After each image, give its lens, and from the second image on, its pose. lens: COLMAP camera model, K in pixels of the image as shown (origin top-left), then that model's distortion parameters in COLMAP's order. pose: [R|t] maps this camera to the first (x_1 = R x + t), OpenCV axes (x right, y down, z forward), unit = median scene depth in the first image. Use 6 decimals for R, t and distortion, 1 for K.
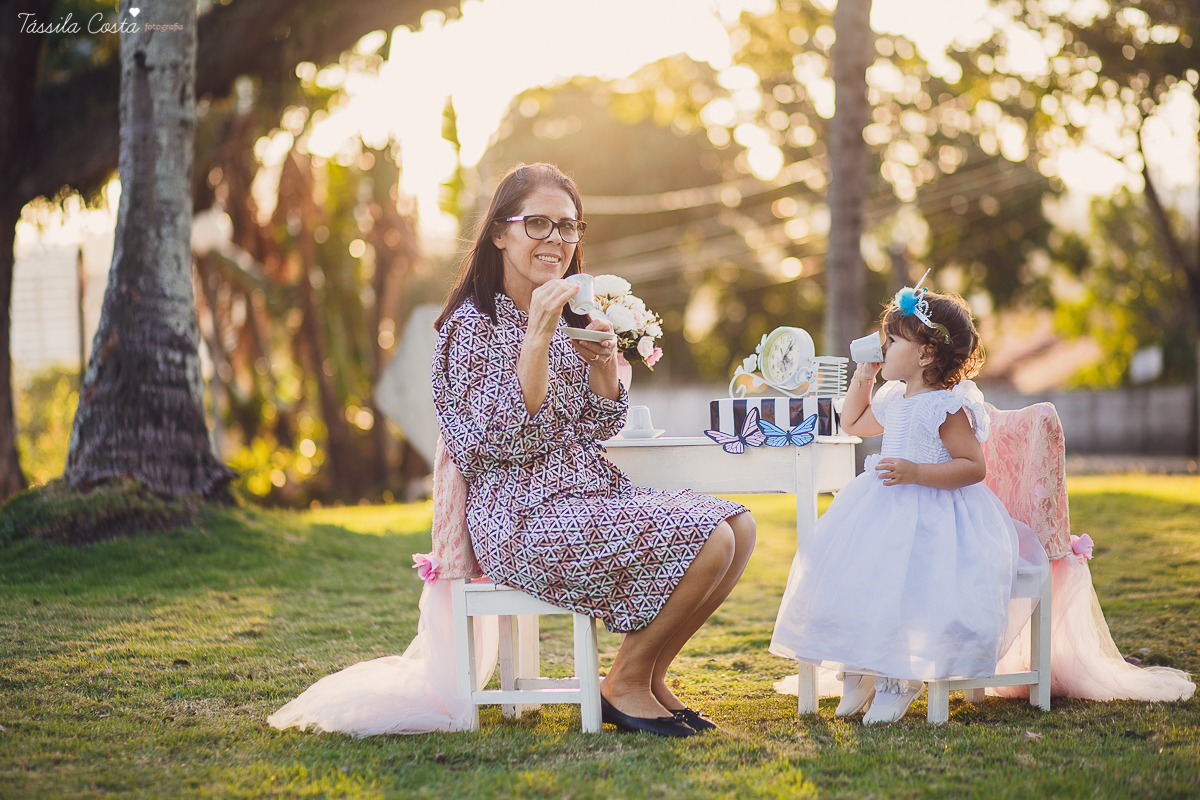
lens RADIAL K [[2928.7, 0, 604.4], [0, 2928.7, 422.6], [0, 0, 1]] dist [-0.060101, -1.033690]
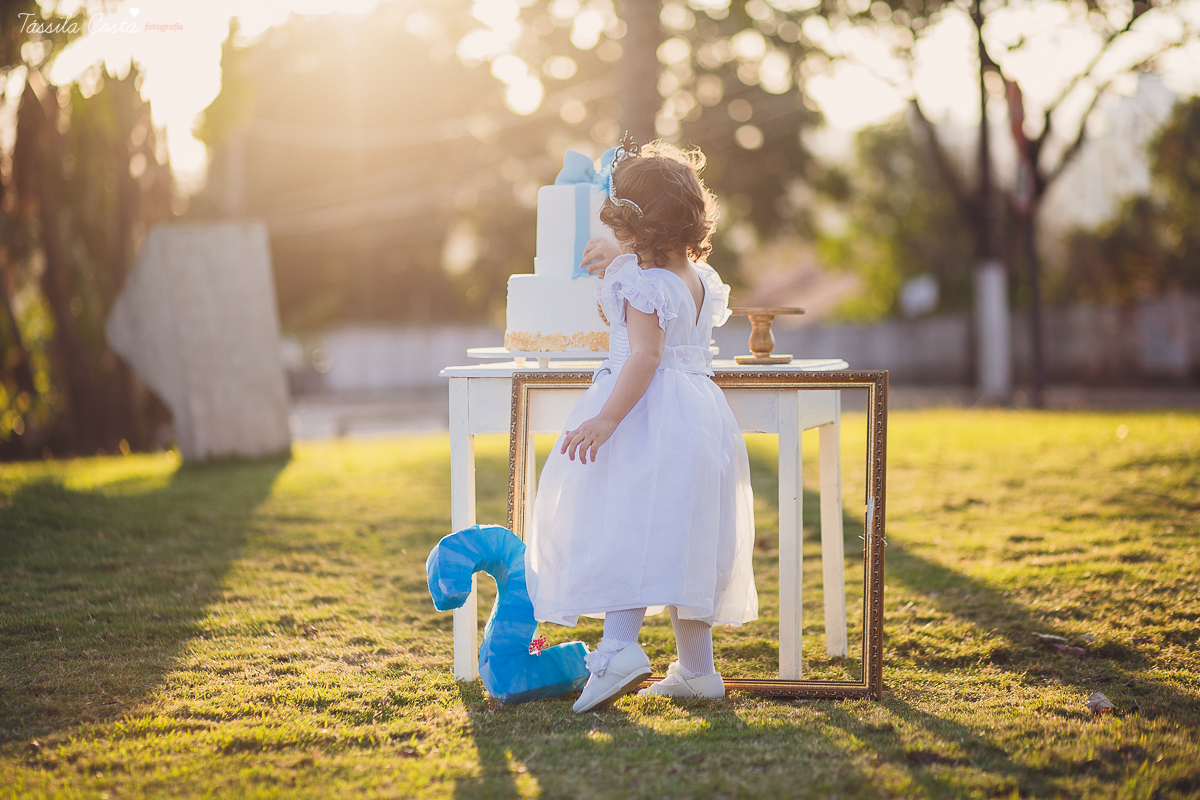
lens RADIAL K [[2965.4, 0, 600.0], [0, 2965.4, 400.0], [0, 0, 1]] dist [-0.039679, -1.250950]
pose [[0.996661, -0.014202, 0.080402, -0.005779], [0.013158, 0.999822, 0.013493, 0.002232], [-0.080579, -0.012390, 0.996671, 0.196366]]
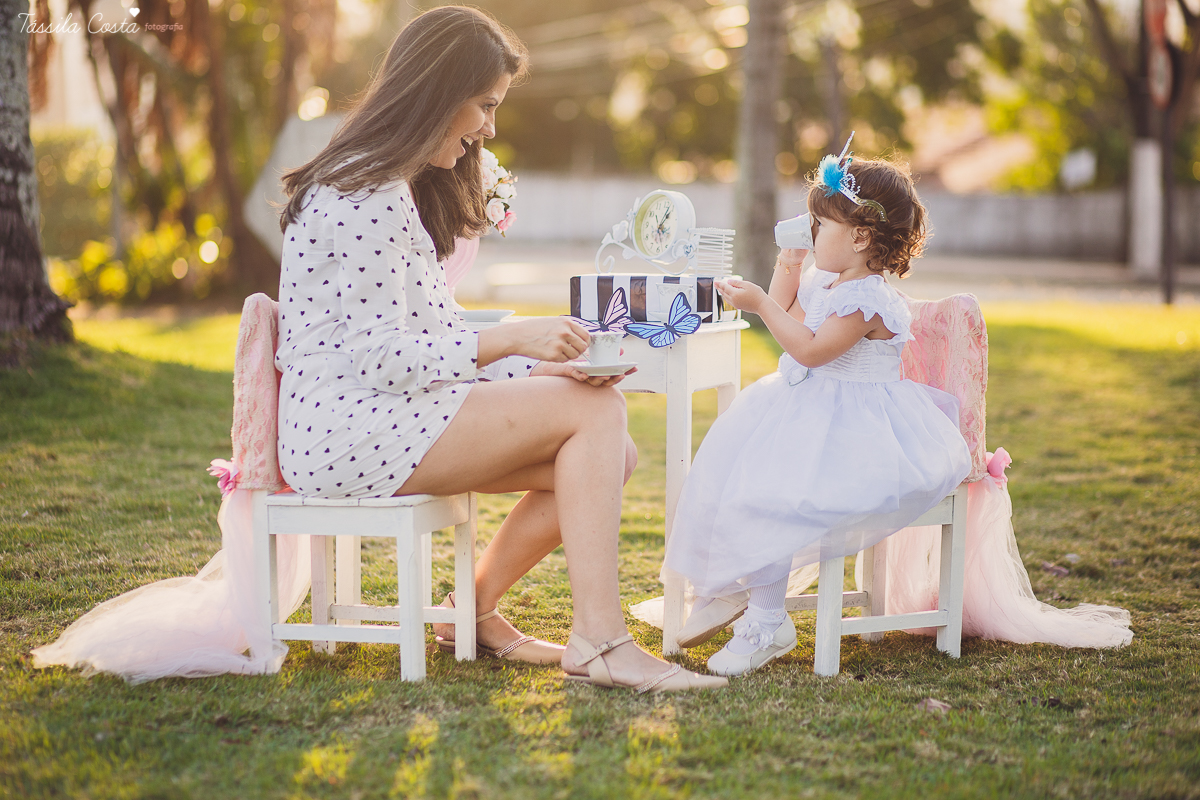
lens RADIAL K [[2965.4, 0, 600.0], [0, 2965.4, 400.0], [0, 0, 1]] dist [-0.039679, -1.250950]
pose [[0.999430, 0.021688, 0.025875, 0.017001], [-0.023313, 0.997661, 0.064254, -0.019691], [-0.024421, -0.064821, 0.997598, 0.104924]]
